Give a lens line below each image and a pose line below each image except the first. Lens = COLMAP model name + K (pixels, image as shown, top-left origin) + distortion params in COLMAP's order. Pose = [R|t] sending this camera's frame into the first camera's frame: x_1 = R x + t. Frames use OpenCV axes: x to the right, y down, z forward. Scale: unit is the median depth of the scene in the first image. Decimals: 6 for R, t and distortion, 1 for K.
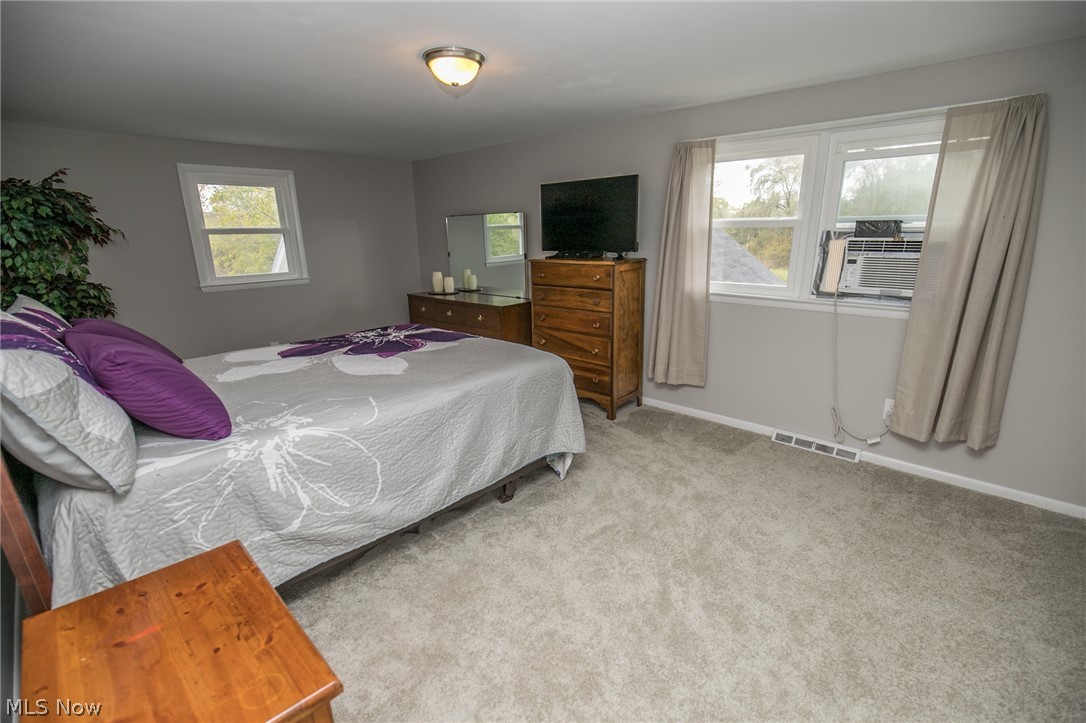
lens RADIAL K [[491.3, 0, 542.2], [0, 491.3, 374.5], [0, 0, 1]] dist [-0.016198, 0.004777]
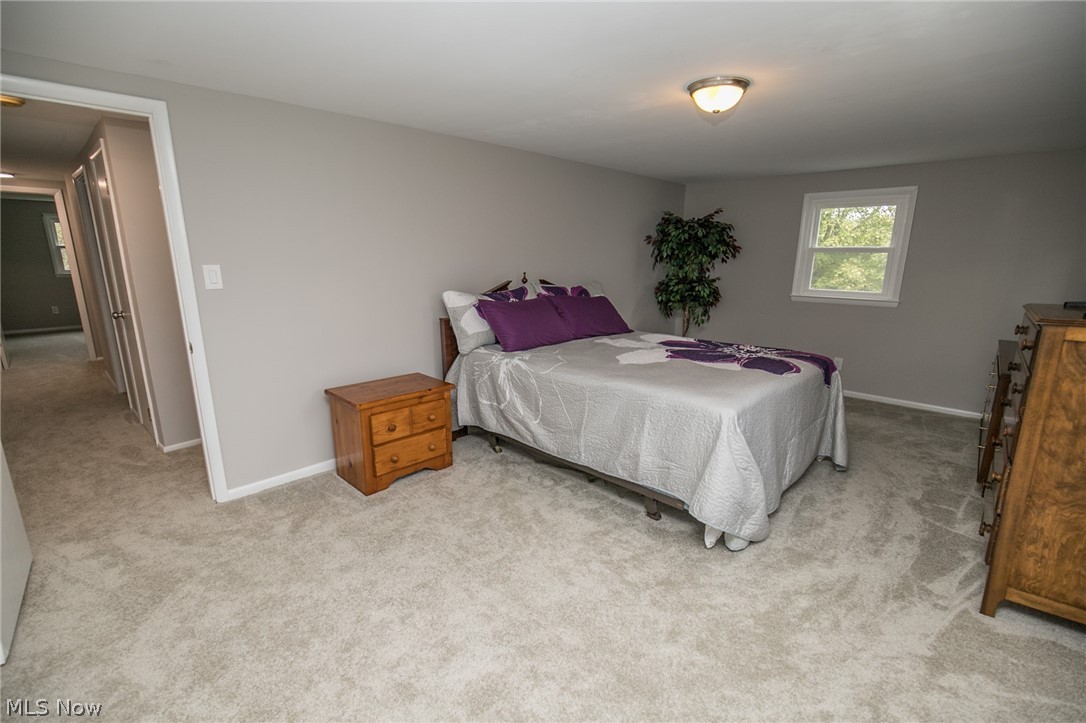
lens RADIAL K [[491.3, 0, 542.2], [0, 491.3, 374.5], [0, 0, 1]] dist [-0.016198, 0.004777]
pose [[-0.007966, 0.251052, -0.967941, 0.924897], [-0.277893, 0.929287, 0.243314, -0.221870], [0.960579, 0.270922, 0.062363, 0.710044]]
